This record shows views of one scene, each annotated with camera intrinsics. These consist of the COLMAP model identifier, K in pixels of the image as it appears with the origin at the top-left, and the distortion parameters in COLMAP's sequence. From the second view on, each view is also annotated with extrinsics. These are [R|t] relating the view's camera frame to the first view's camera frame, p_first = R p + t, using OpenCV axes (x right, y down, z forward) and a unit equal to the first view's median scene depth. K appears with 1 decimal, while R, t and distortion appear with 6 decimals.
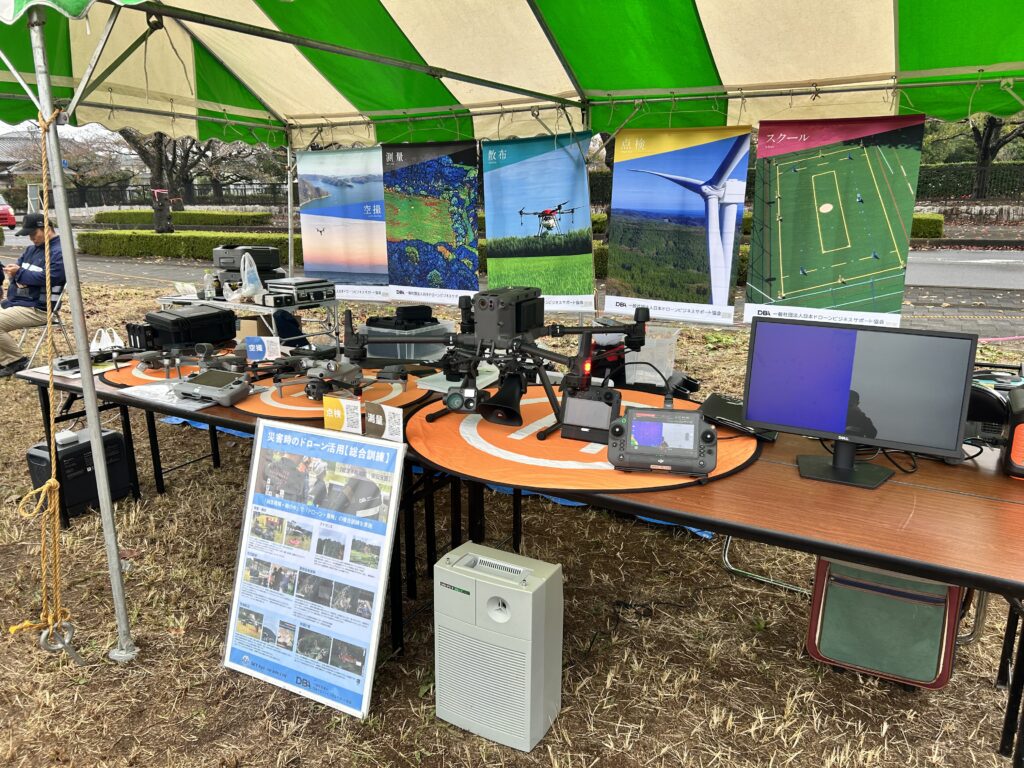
lens RADIAL K [[781.9, 0, 513.1], [0, 781.9, 389.6], [0, 0, 1]] dist [0.052262, -0.000911]
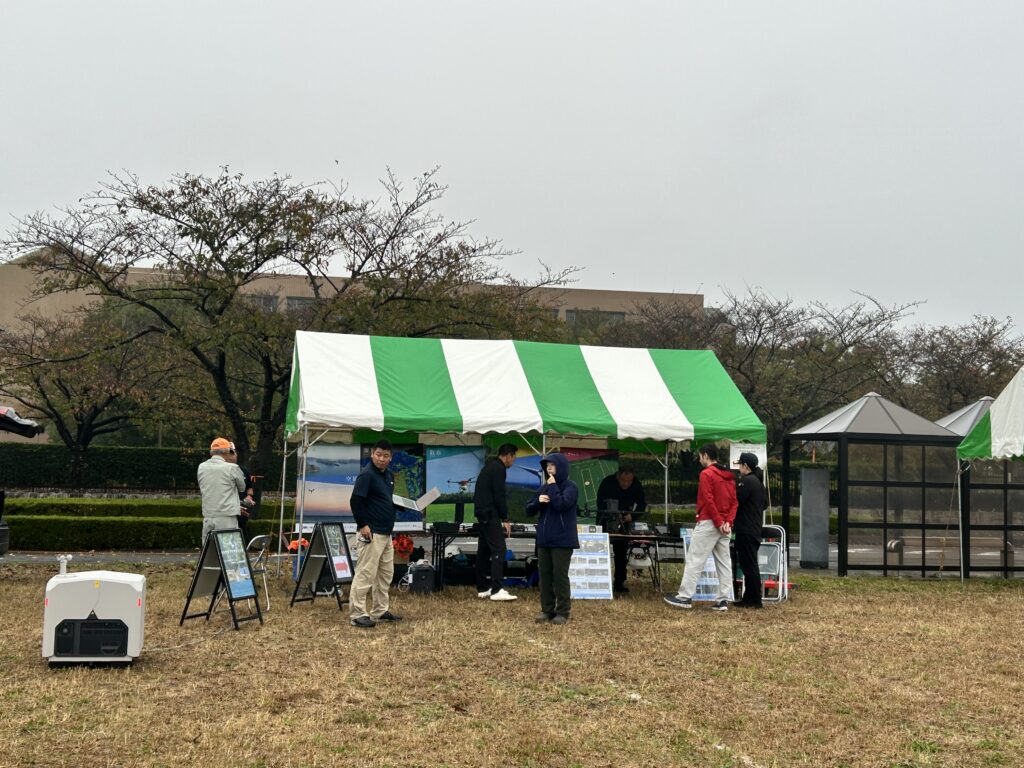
lens RADIAL K [[1429.9, 0, 511.9], [0, 1429.9, 383.6], [0, 0, 1]] dist [0.008858, 0.000000]
pose [[0.749724, 0.072314, 0.657788, -2.539369], [0.132110, 0.957646, -0.255853, 0.539647], [-0.648430, 0.278719, 0.708417, -1.935200]]
